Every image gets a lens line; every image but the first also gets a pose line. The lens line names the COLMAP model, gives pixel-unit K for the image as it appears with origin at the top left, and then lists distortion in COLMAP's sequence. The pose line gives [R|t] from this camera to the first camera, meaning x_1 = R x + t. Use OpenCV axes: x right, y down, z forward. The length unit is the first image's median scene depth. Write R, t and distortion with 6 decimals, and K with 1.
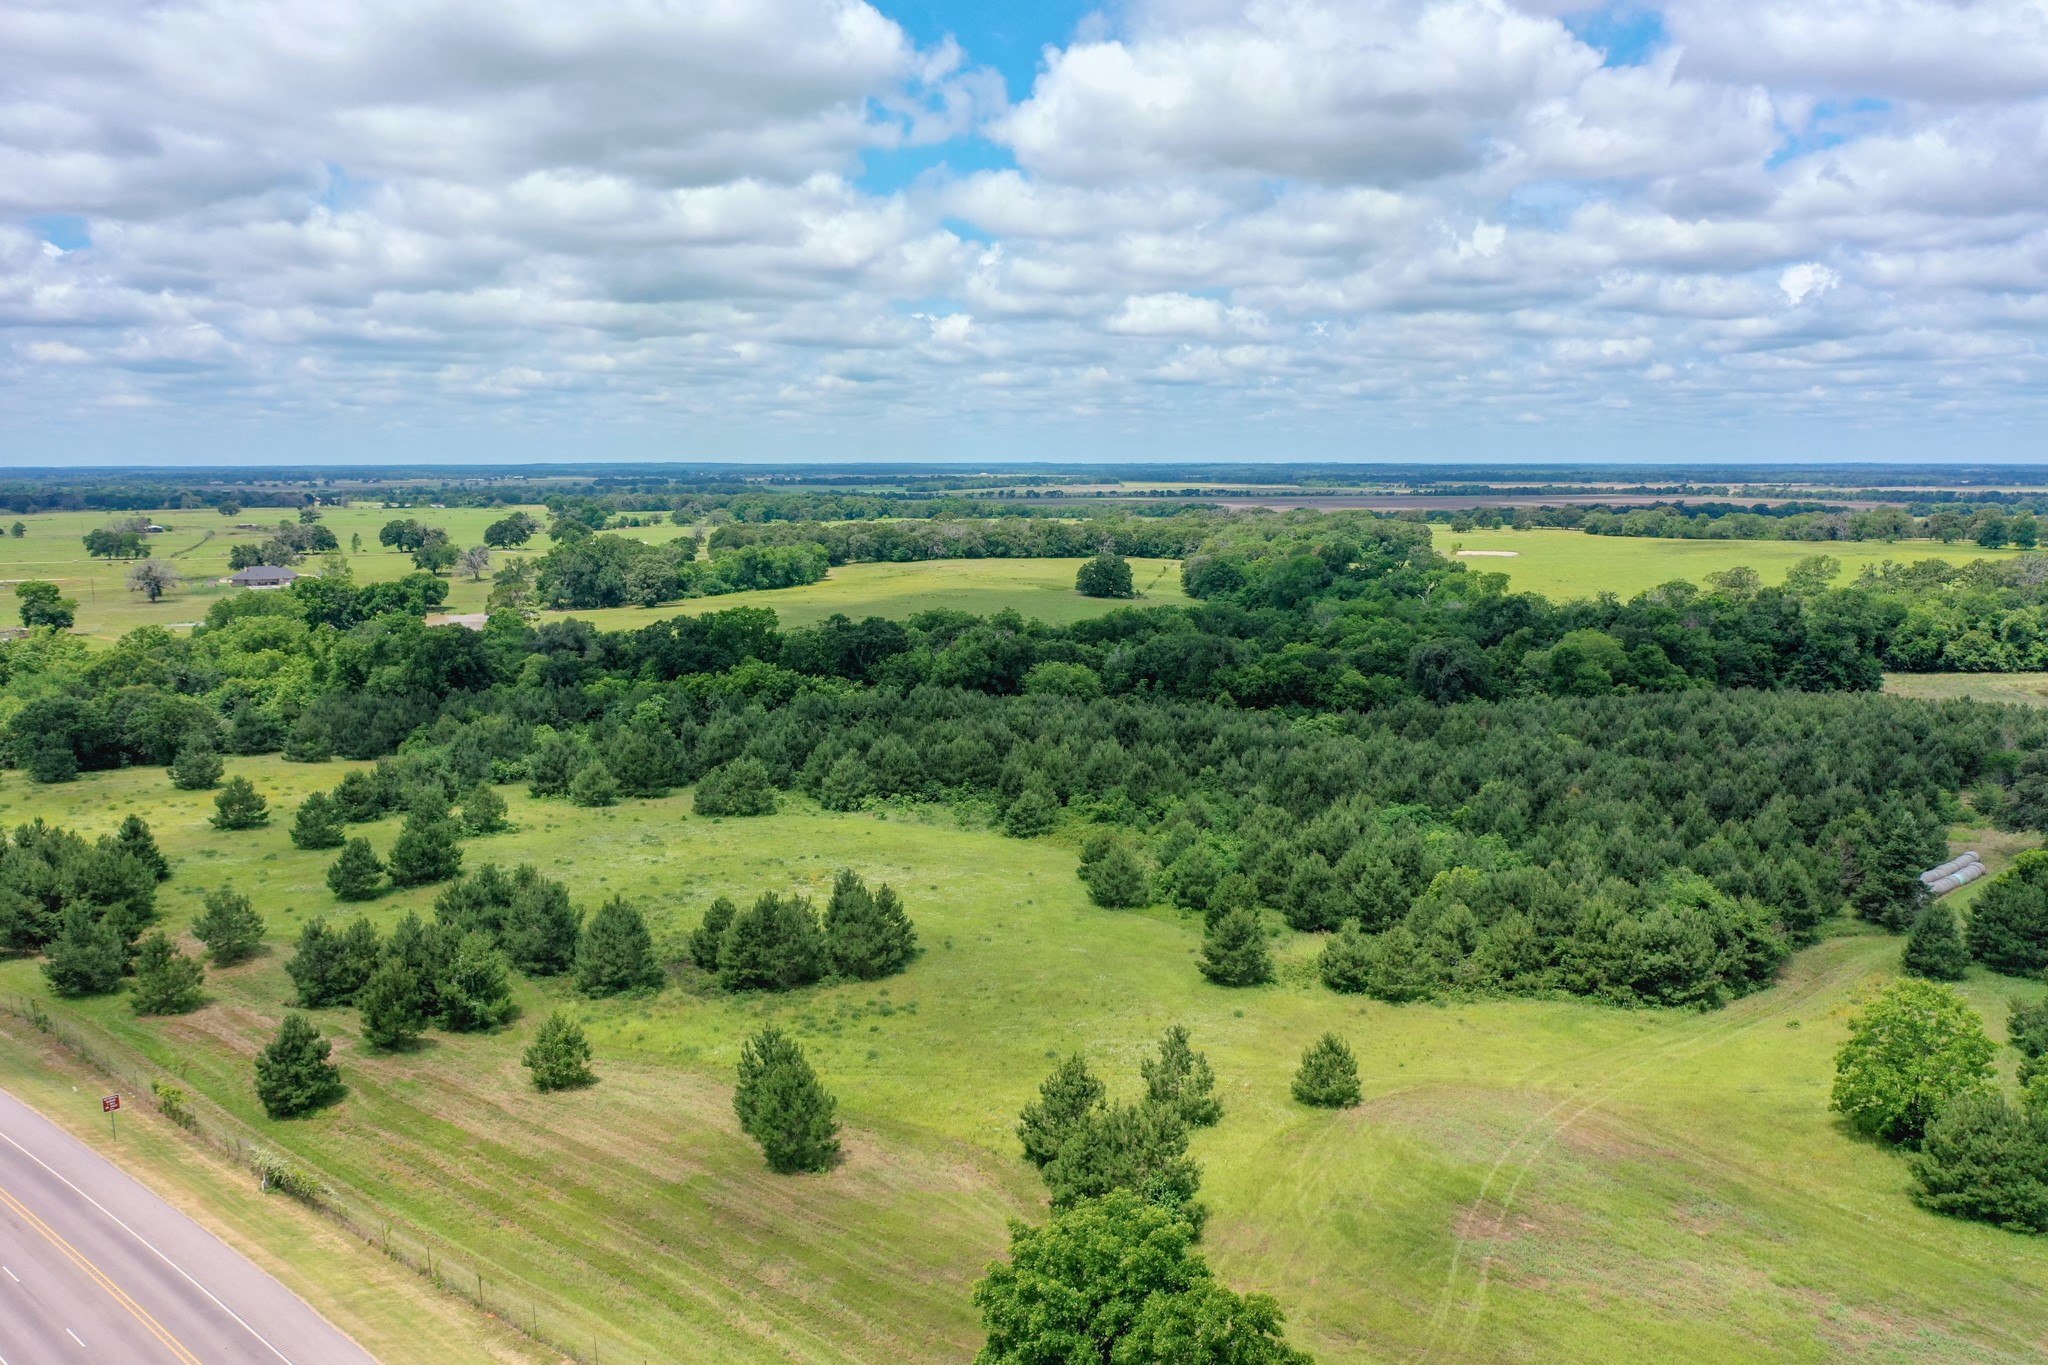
lens RADIAL K [[1703.1, 0, 1024.0], [0, 1703.1, 682.5], [0, 0, 1]] dist [0.002891, 0.000275]
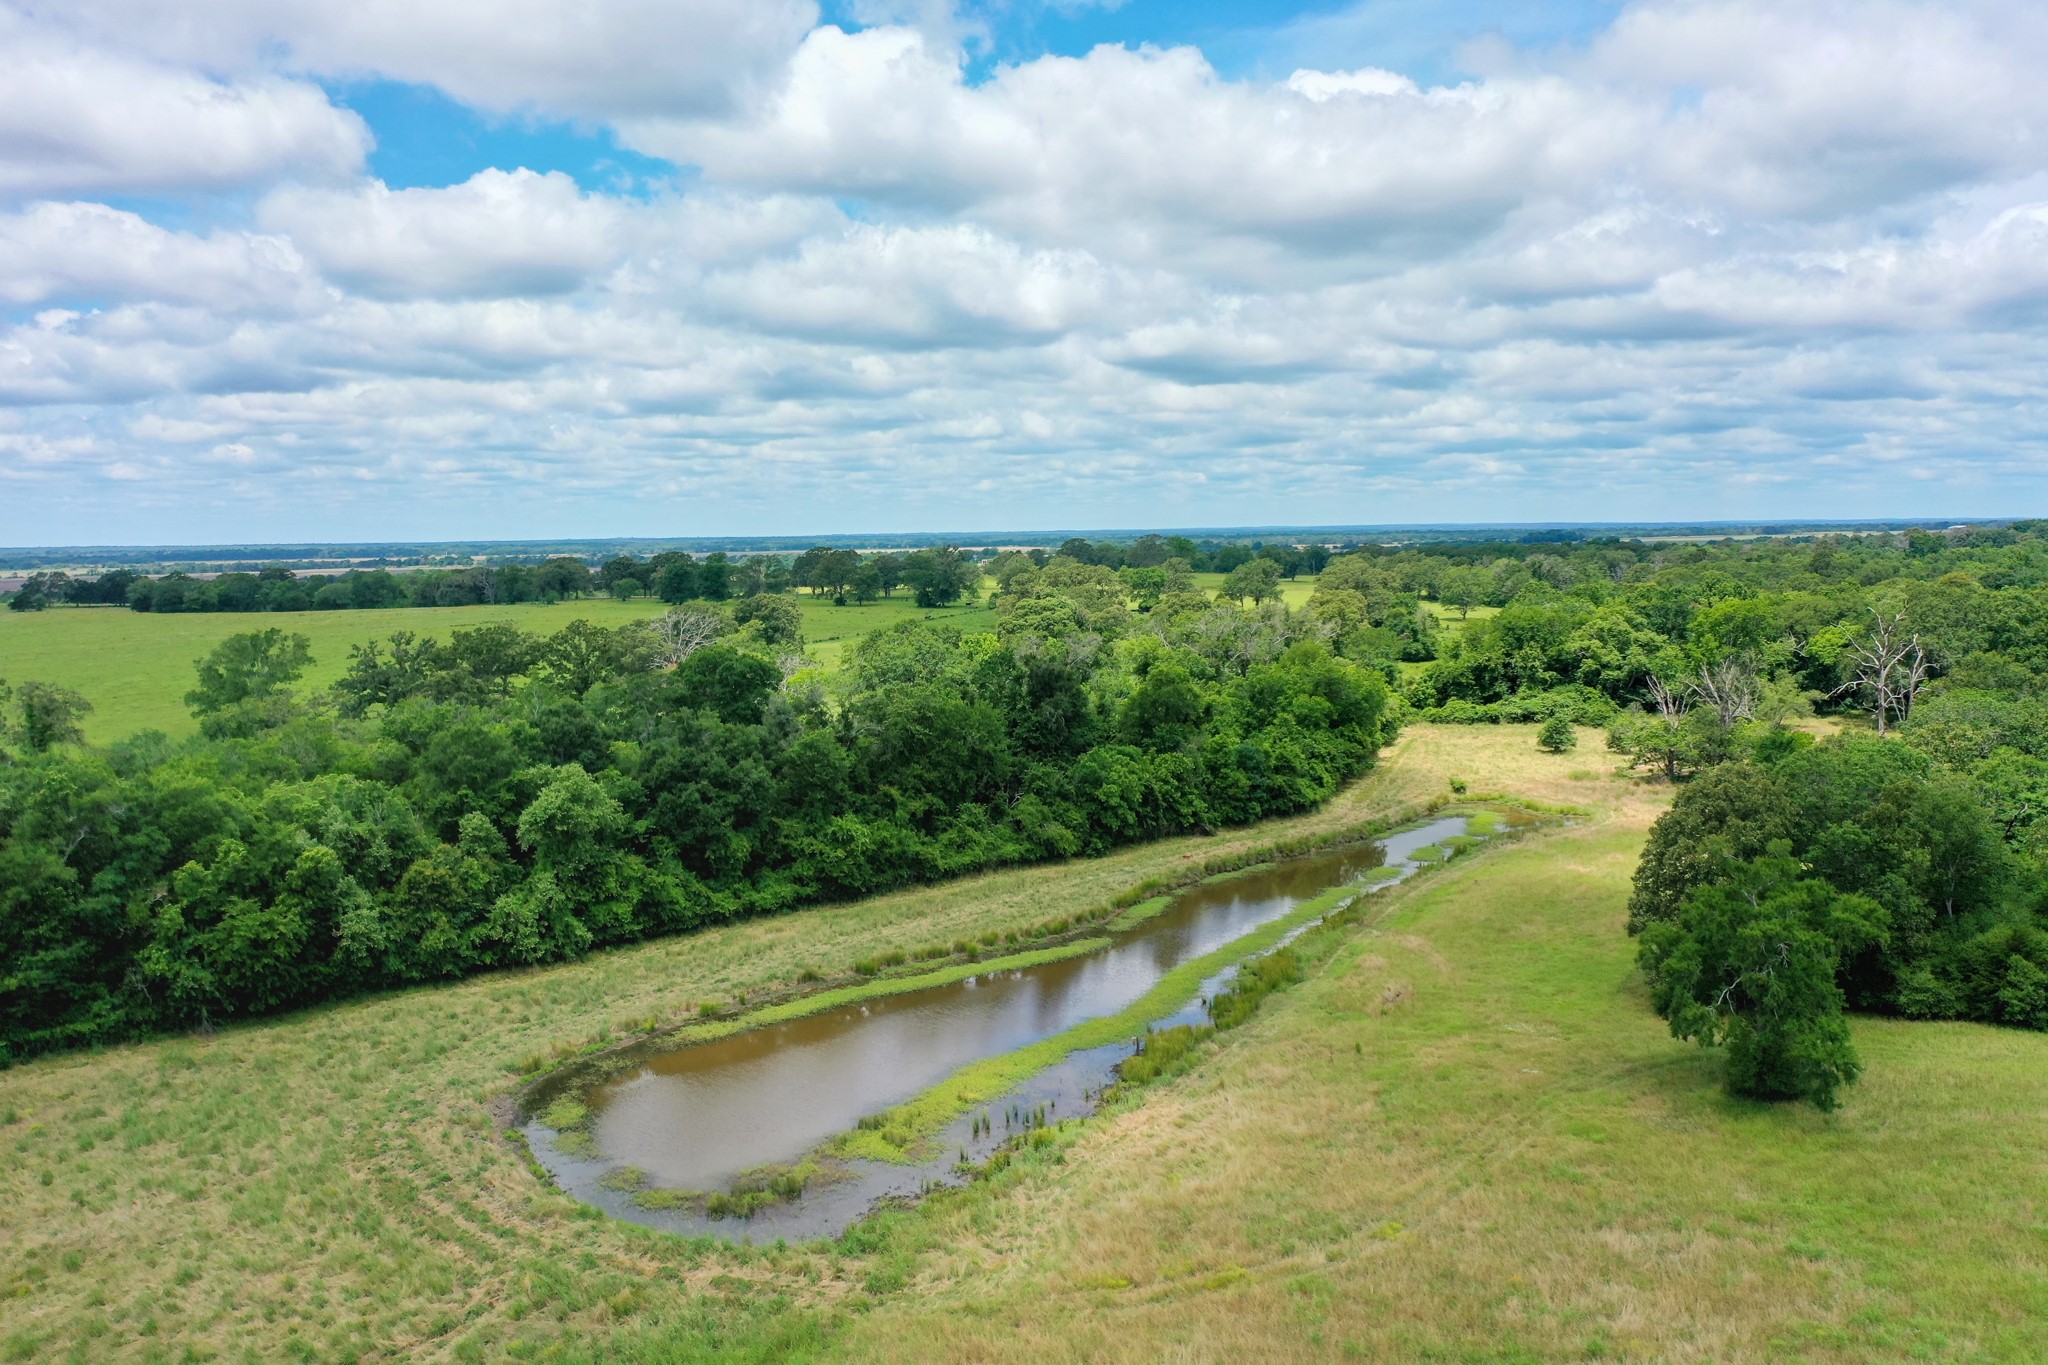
lens RADIAL K [[1703.1, 0, 1024.0], [0, 1703.1, 682.5], [0, 0, 1]] dist [0.002891, 0.000275]
pose [[0.774517, -0.071692, 0.628478, 0.443035], [0.099644, 0.994980, -0.009298, -0.047447], [-0.624656, 0.069825, 0.777772, 0.679946]]
